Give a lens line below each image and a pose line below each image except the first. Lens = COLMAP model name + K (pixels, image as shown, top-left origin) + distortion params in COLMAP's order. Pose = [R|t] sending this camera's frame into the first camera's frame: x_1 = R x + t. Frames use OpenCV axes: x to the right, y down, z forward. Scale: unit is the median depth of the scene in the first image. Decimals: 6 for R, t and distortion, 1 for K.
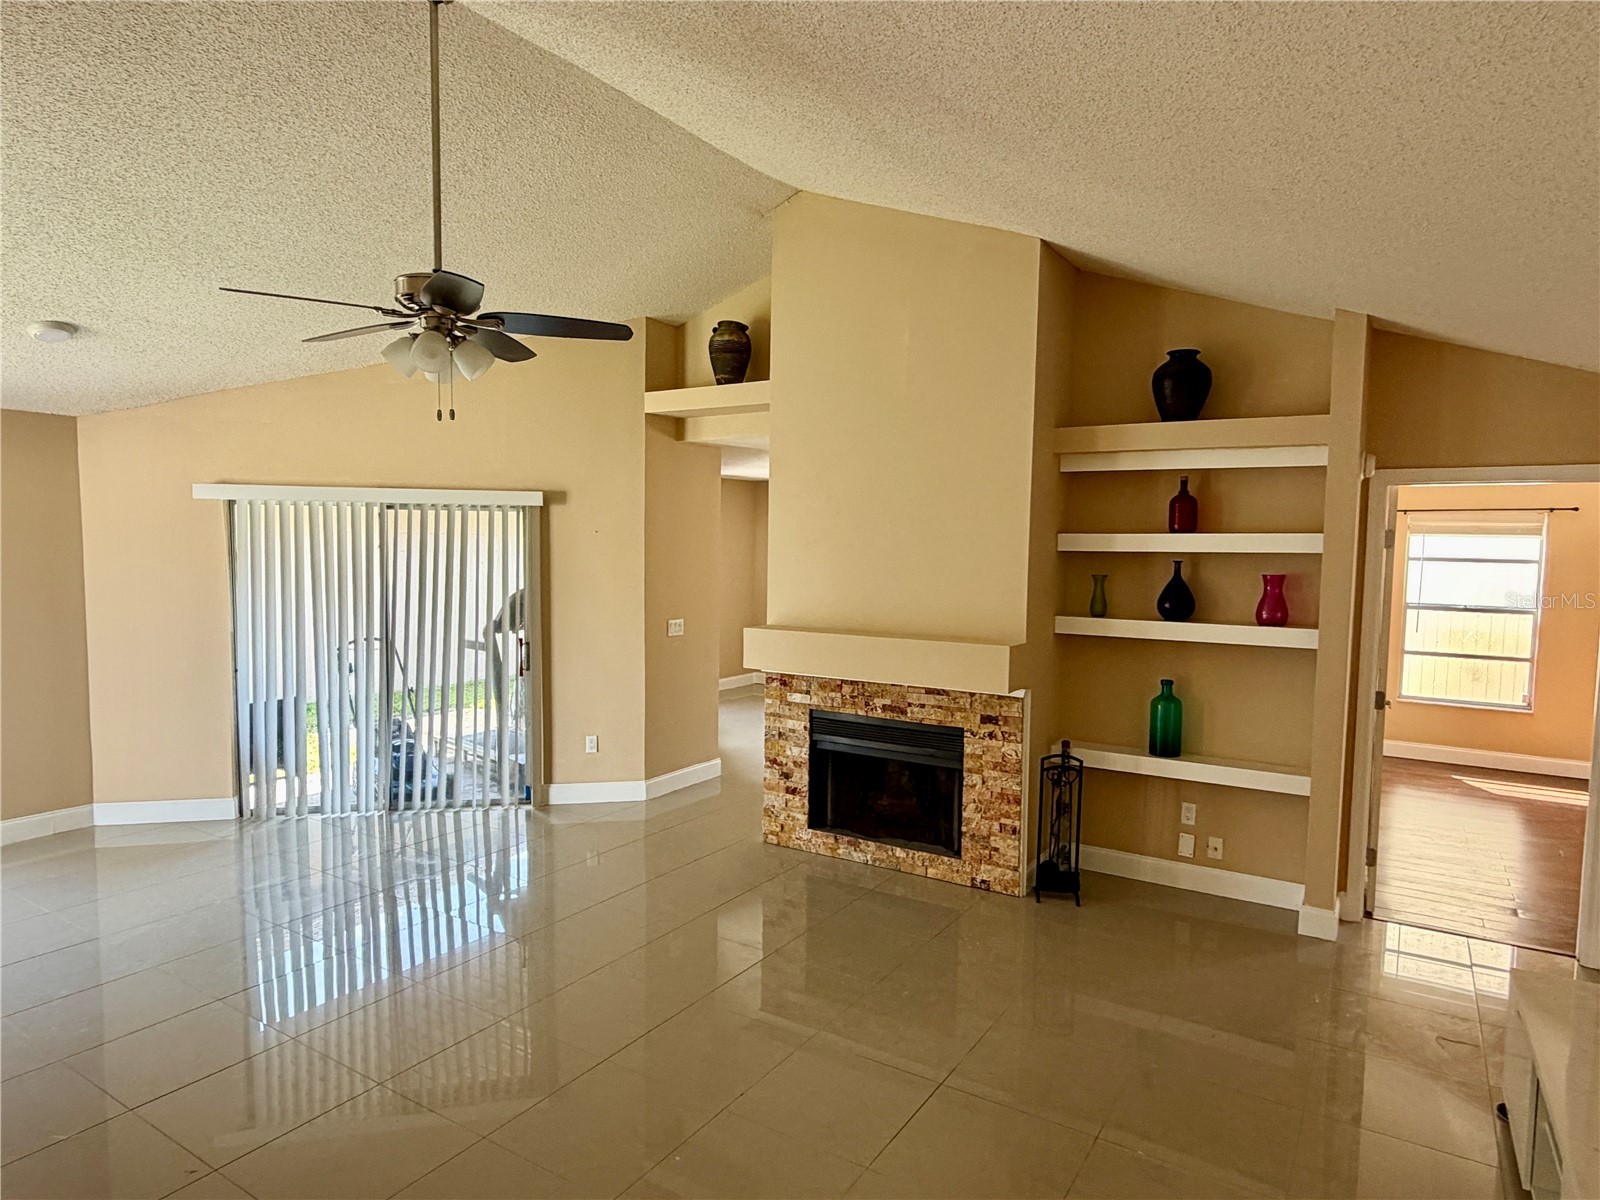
lens RADIAL K [[923.7, 0, 804.1], [0, 923.7, 613.3], [0, 0, 1]] dist [0.004741, 0.001083]
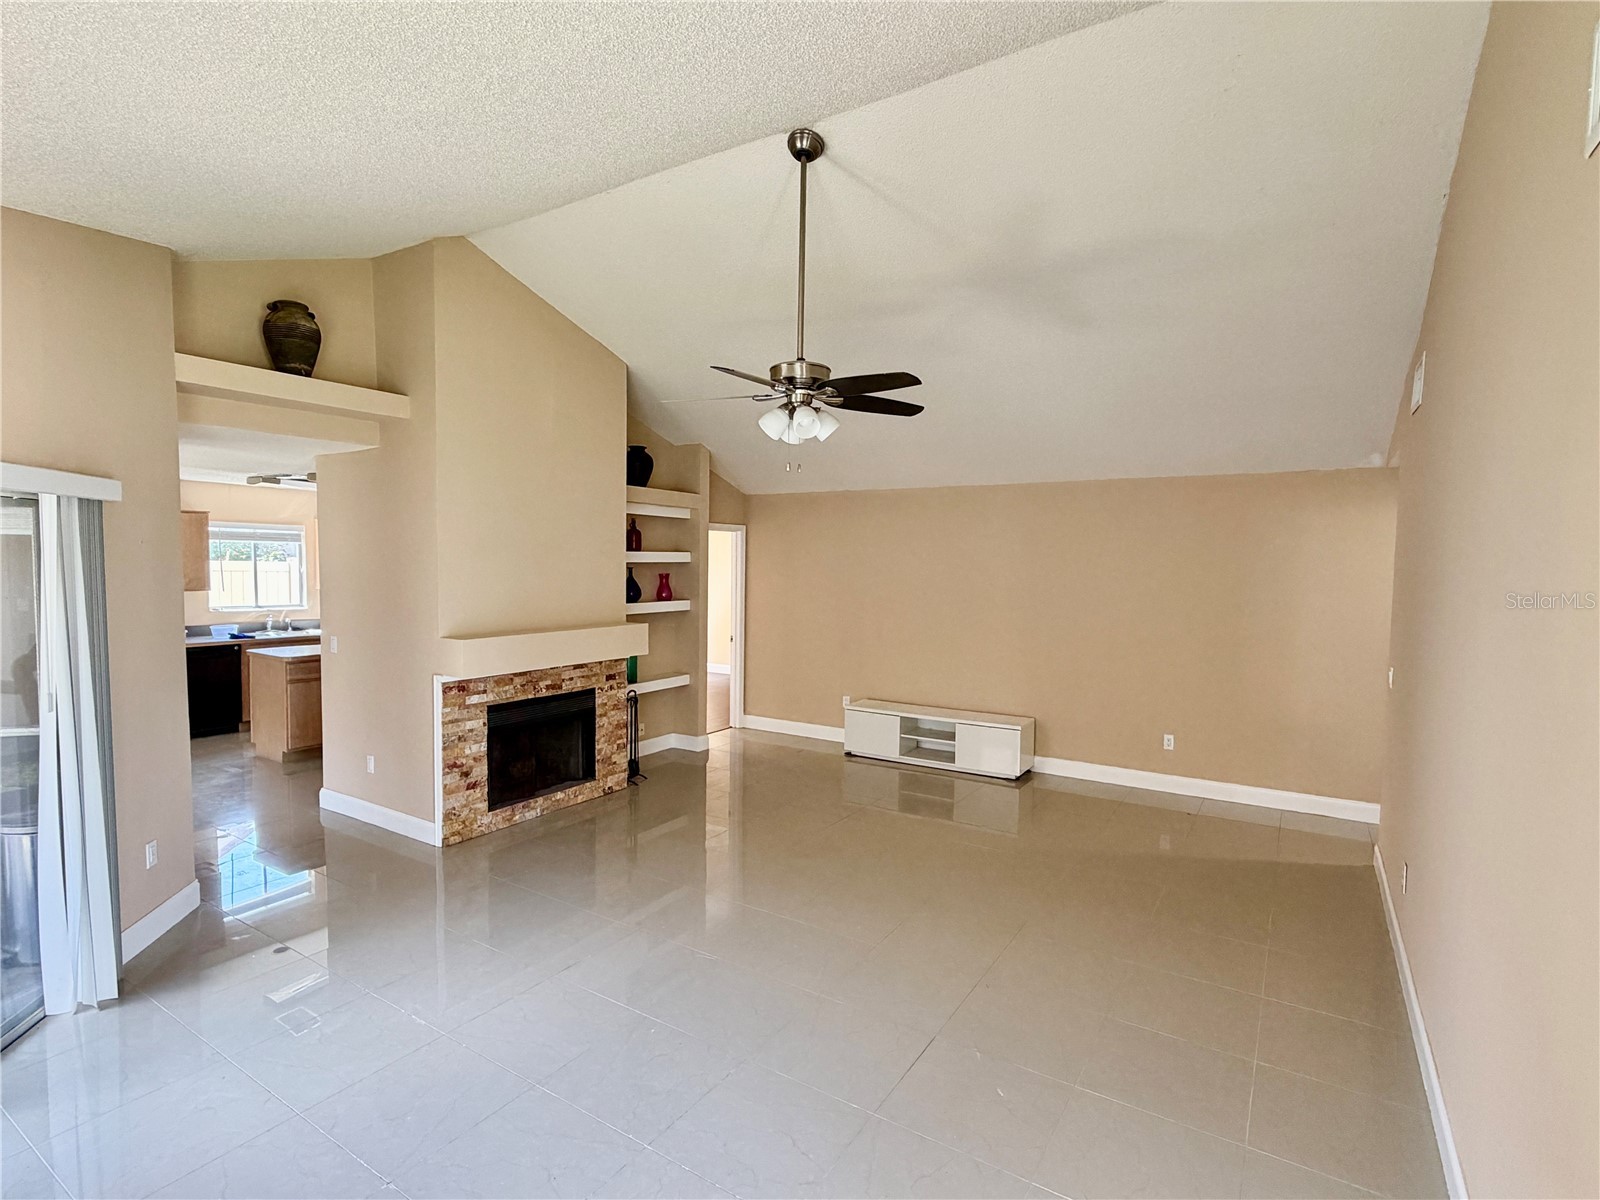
lens RADIAL K [[793.3, 0, 800.0], [0, 793.3, 600.0], [0, 0, 1]] dist [0.005103, 0.000514]
pose [[0.016328, -0.064848, 0.997762, -0.972410], [0.060955, 0.996103, 0.063743, -0.065260], [-0.998007, 0.059778, 0.020217, 0.610081]]
